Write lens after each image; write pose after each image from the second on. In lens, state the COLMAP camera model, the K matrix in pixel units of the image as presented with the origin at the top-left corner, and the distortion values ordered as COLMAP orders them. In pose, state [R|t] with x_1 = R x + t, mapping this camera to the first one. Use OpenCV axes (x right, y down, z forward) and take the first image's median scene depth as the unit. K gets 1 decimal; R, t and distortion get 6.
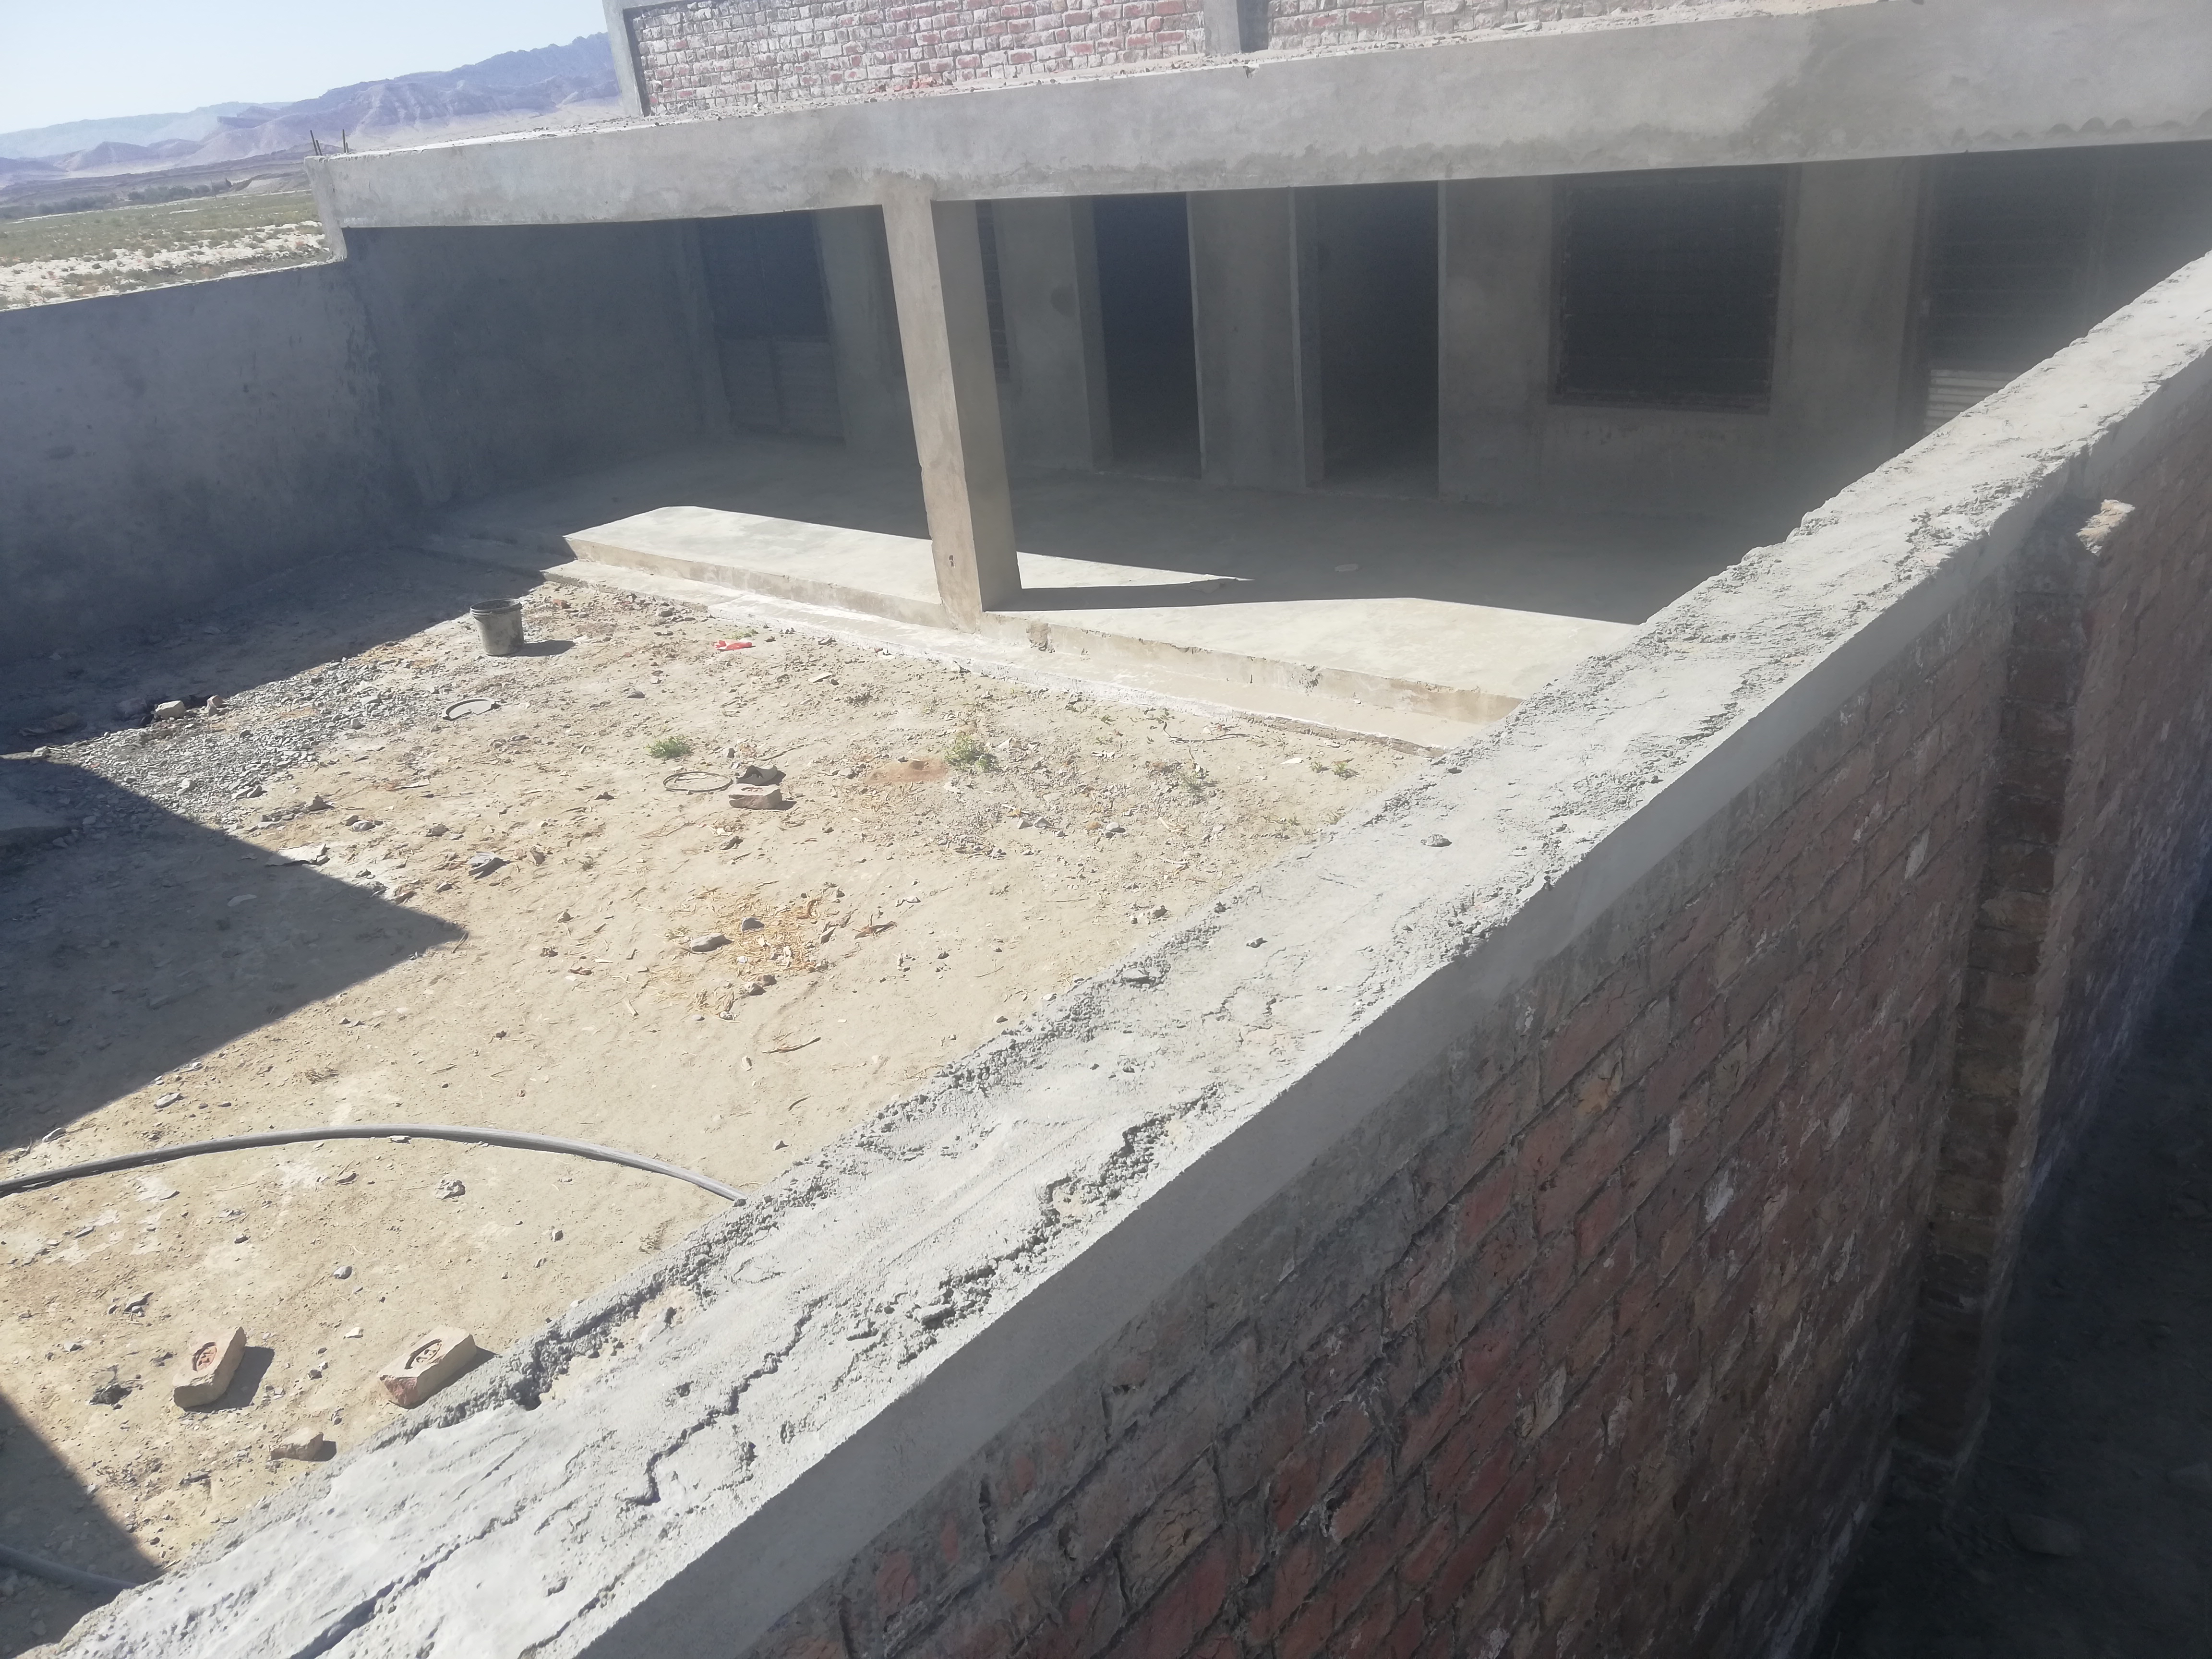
lens RADIAL K [[1673.5, 0, 1106.0], [0, 1673.5, 829.5], [0, 0, 1]] dist [0.078030, -0.115532]
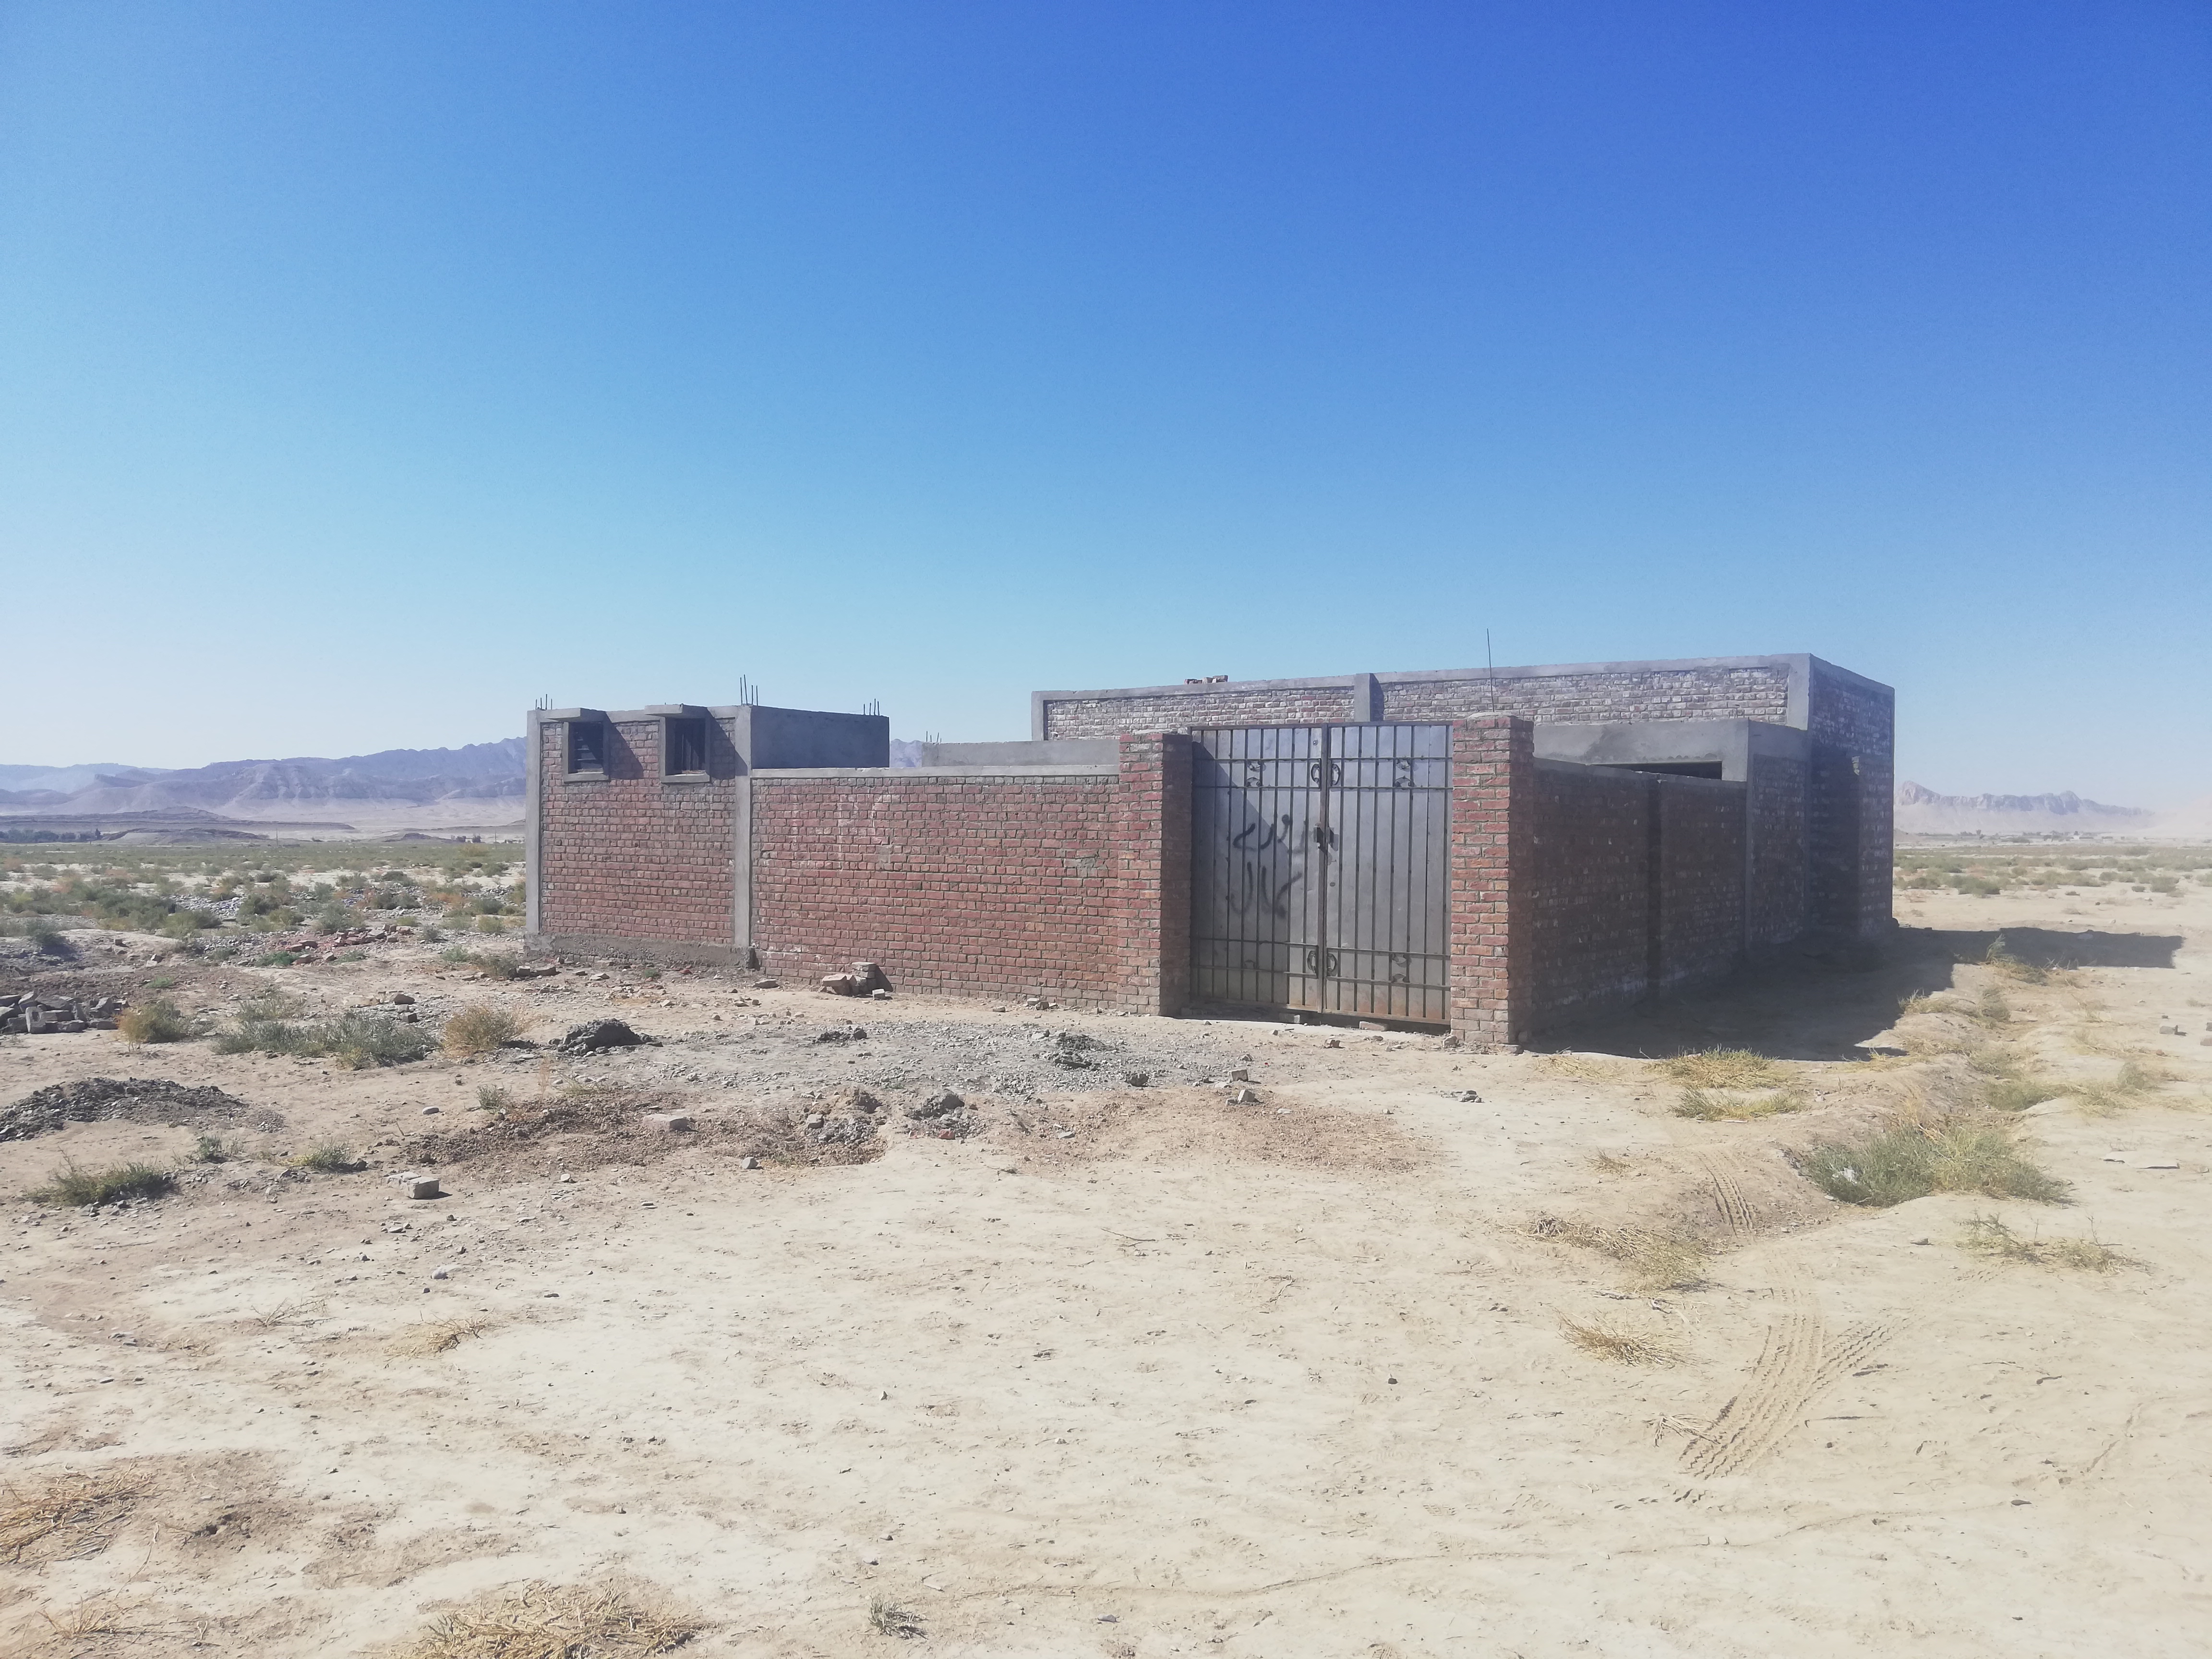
lens RADIAL K [[1728.4, 0, 1106.0], [0, 1728.4, 829.5], [0, 0, 1]] dist [0.140594, -0.276250]
pose [[0.989501, 0.102062, 0.102326, -0.684775], [-0.050620, 0.907920, -0.416075, 0.917293], [-0.135369, 0.406527, 0.903555, -1.474850]]
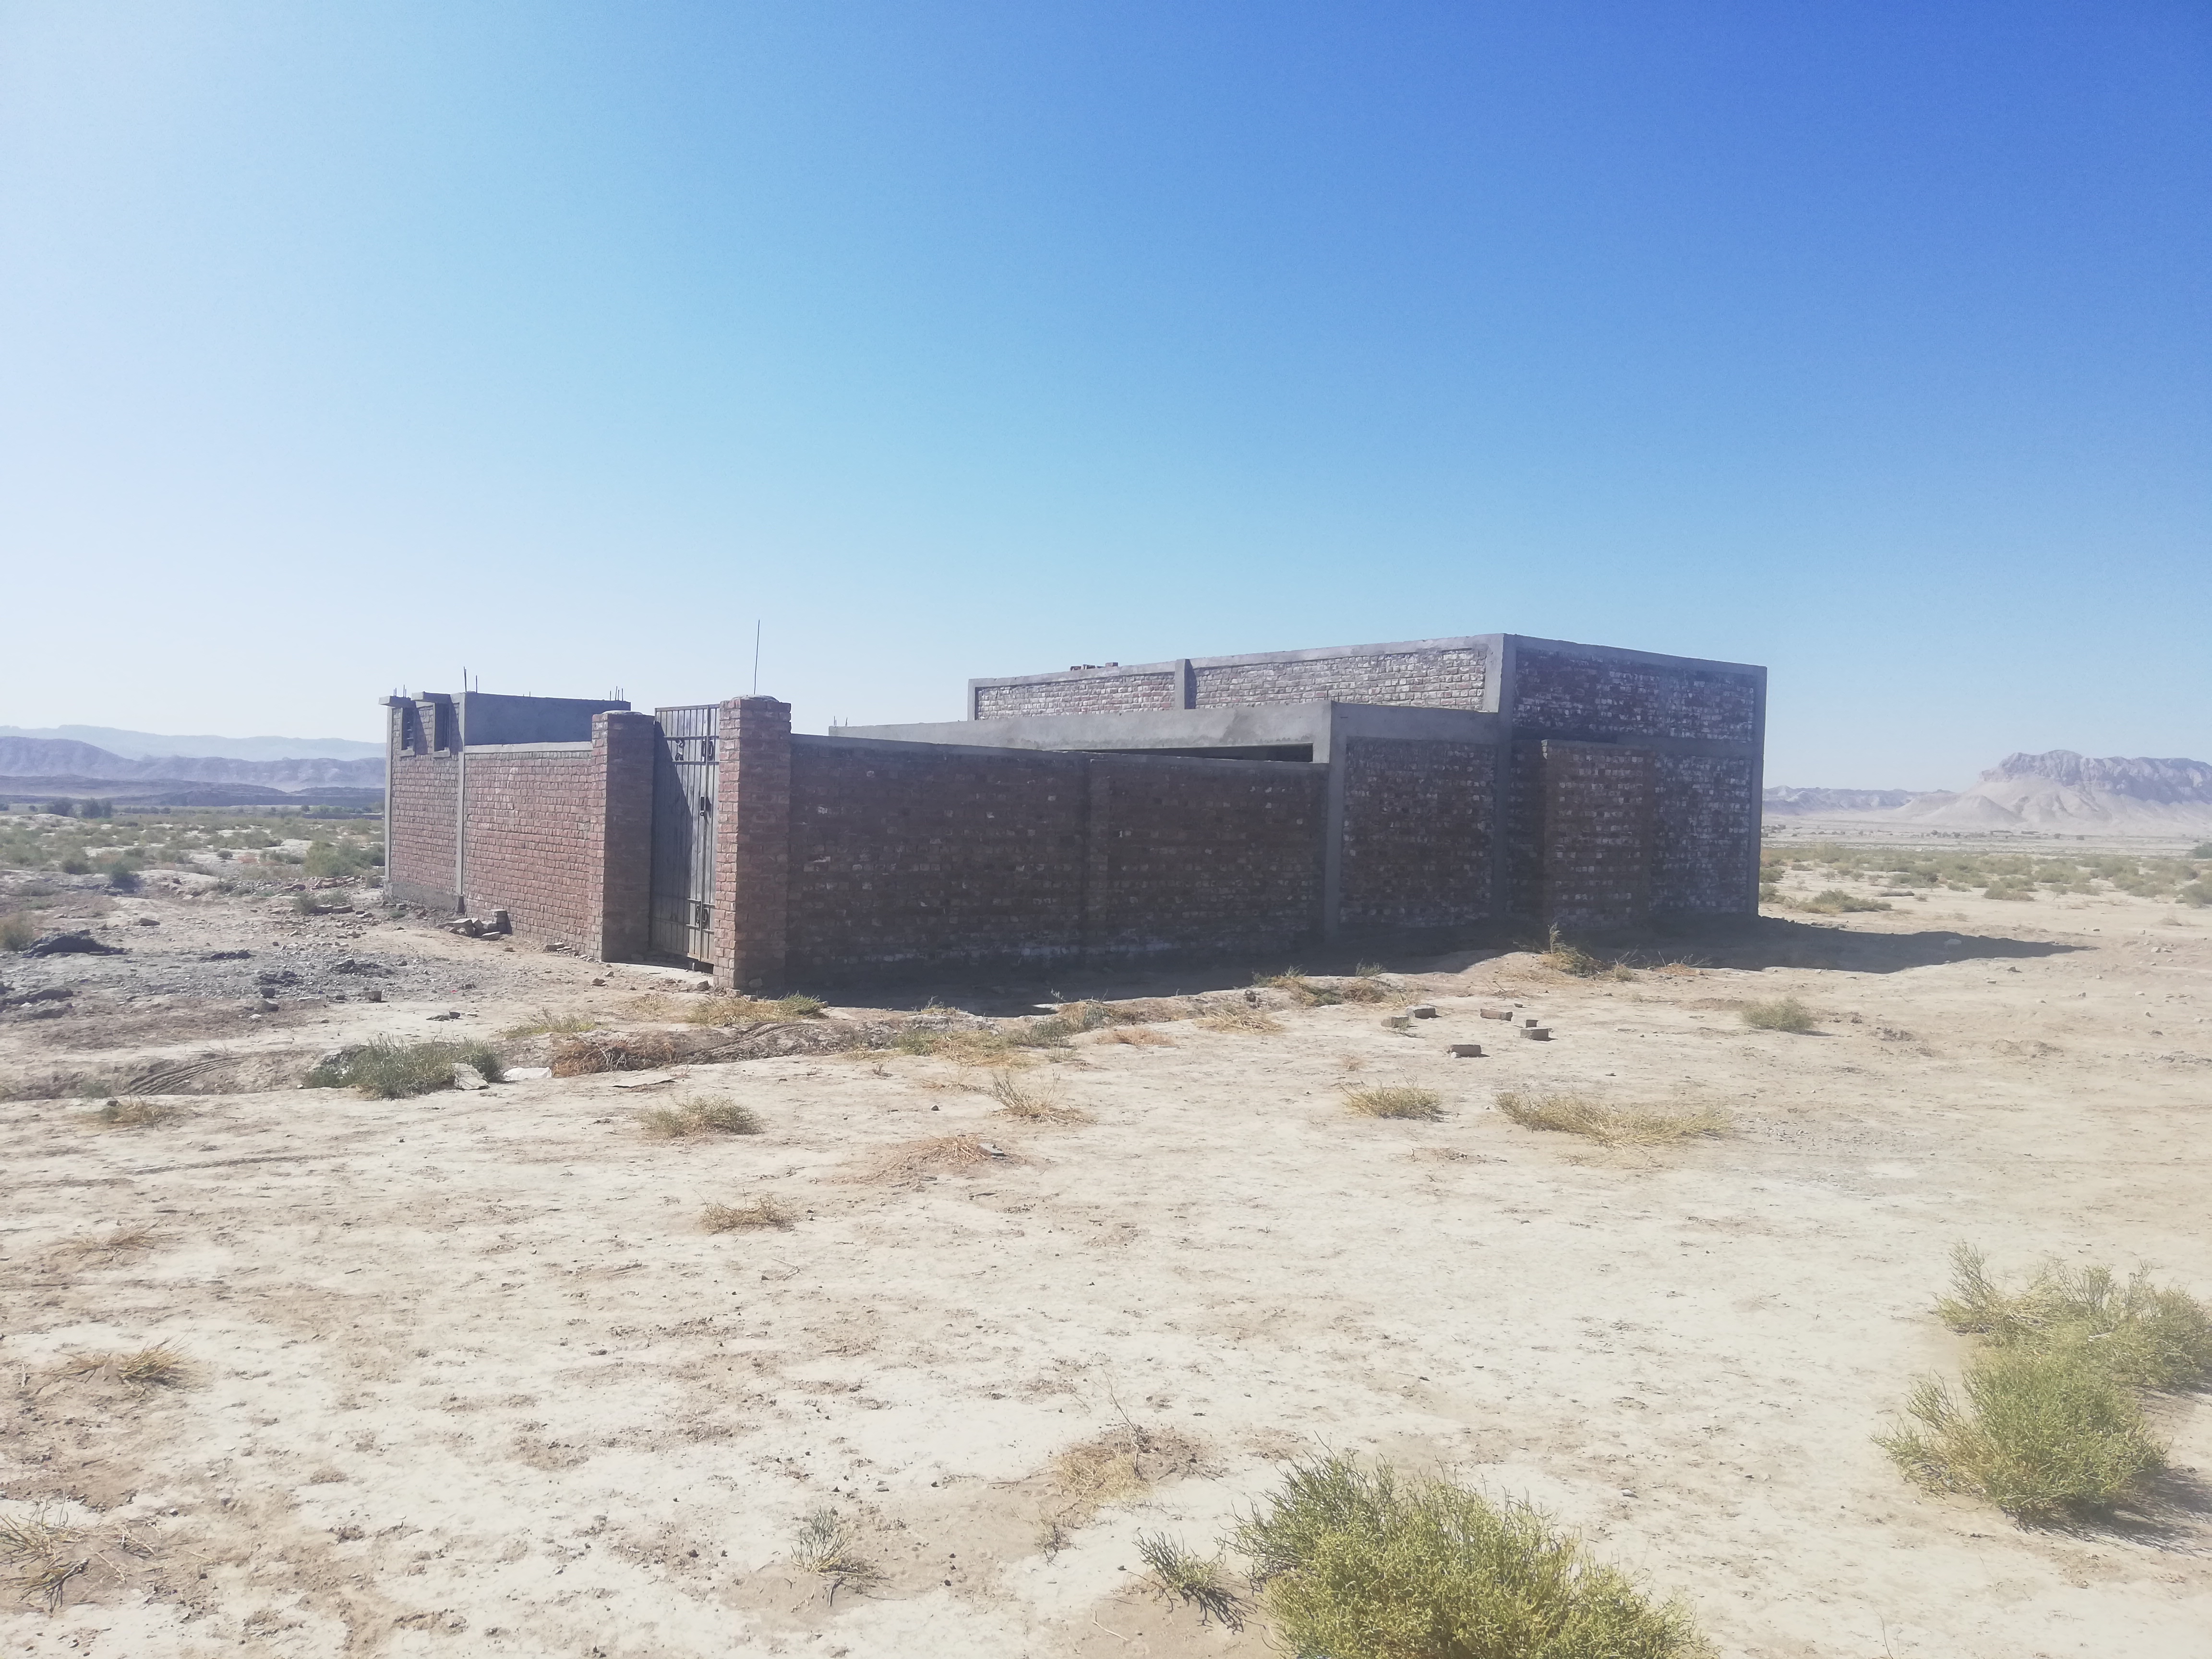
lens RADIAL K [[1728.4, 0, 1106.0], [0, 1728.4, 829.5], [0, 0, 1]] dist [0.140594, -0.276250]
pose [[0.965078, 0.120859, -0.232416, 0.744912], [-0.202161, 0.907843, -0.367359, 0.839011], [0.166598, 0.401516, 0.900572, -1.633384]]
